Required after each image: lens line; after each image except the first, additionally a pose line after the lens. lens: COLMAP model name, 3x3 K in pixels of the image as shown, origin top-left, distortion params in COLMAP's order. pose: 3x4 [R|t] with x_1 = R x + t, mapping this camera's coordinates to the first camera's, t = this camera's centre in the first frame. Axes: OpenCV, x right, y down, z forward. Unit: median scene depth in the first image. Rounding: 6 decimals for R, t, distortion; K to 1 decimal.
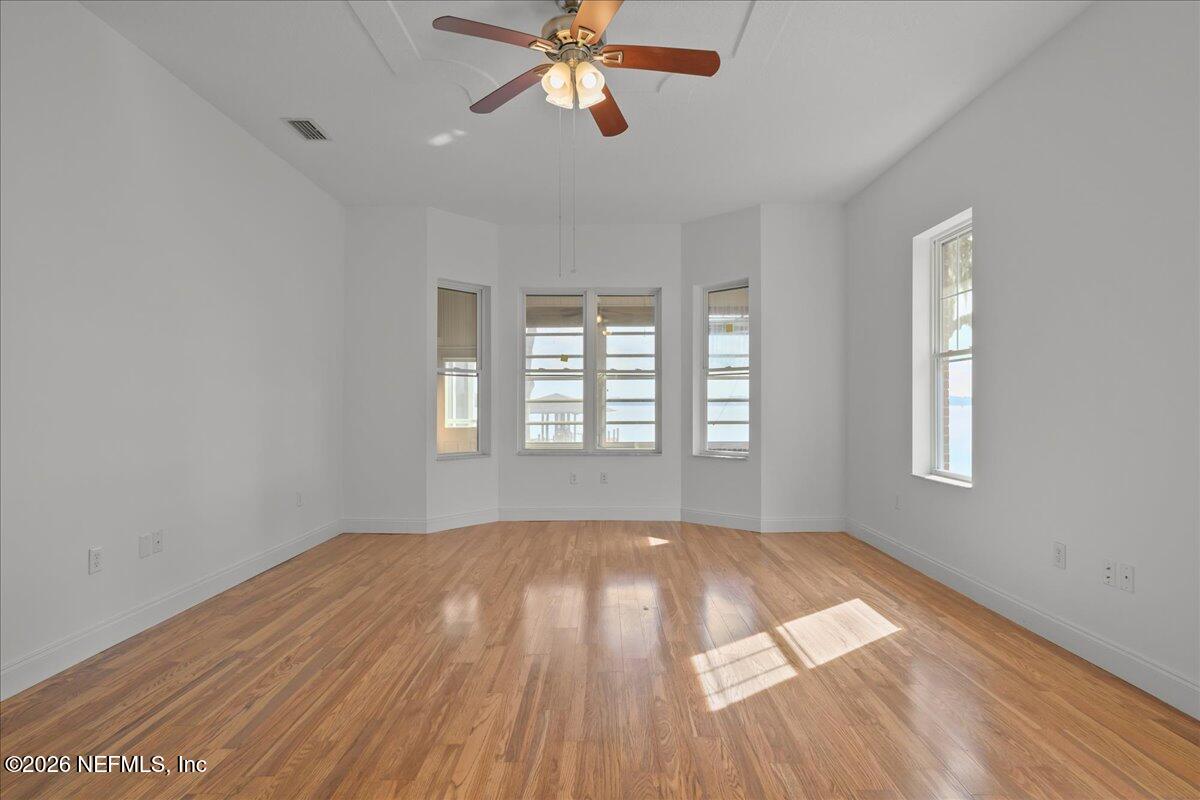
lens RADIAL K [[642.1, 0, 601.9], [0, 642.1, 401.1], [0, 0, 1]] dist [-0.003539, -0.001192]
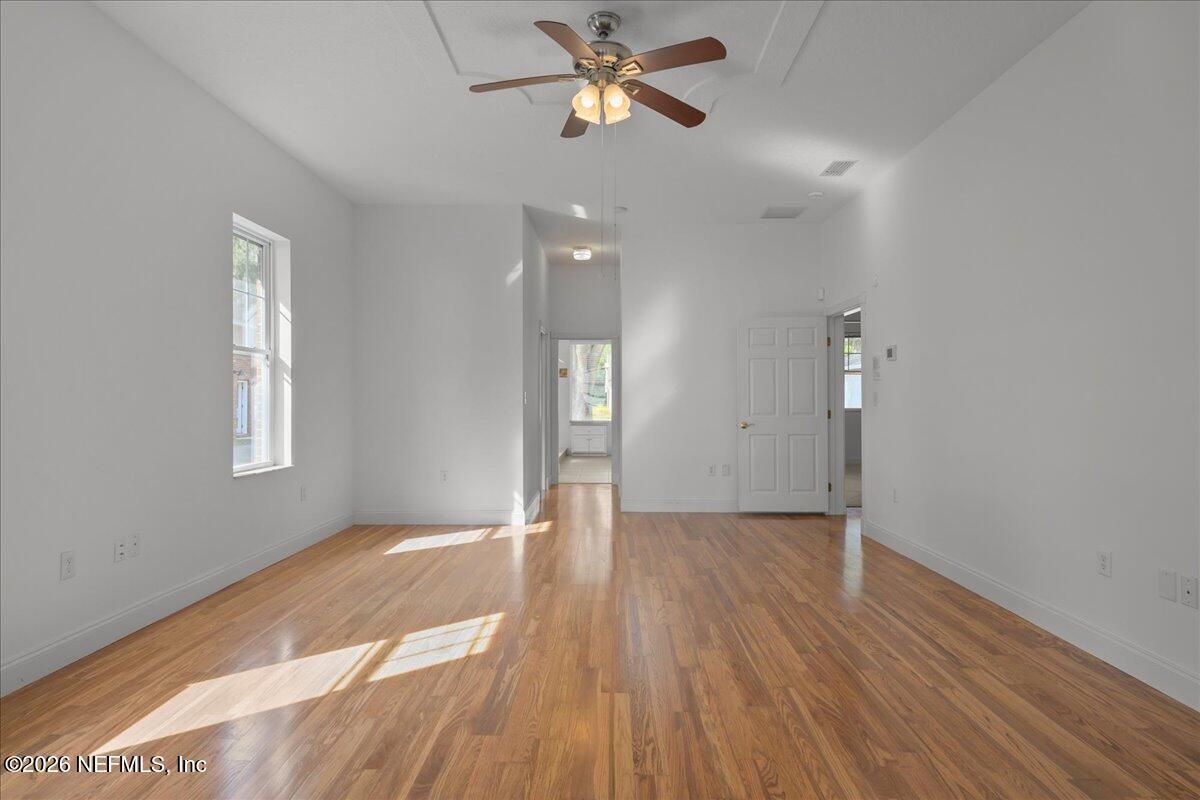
lens RADIAL K [[642.1, 0, 599.5], [0, 642.1, 399.9], [0, 0, 1]] dist [-0.003539, -0.001192]
pose [[-0.999862, -0.000618, 0.016631, -0.055779], [-0.000654, 0.999997, -0.002179, 0.009343], [-0.016630, -0.002190, -0.999859, 2.020851]]
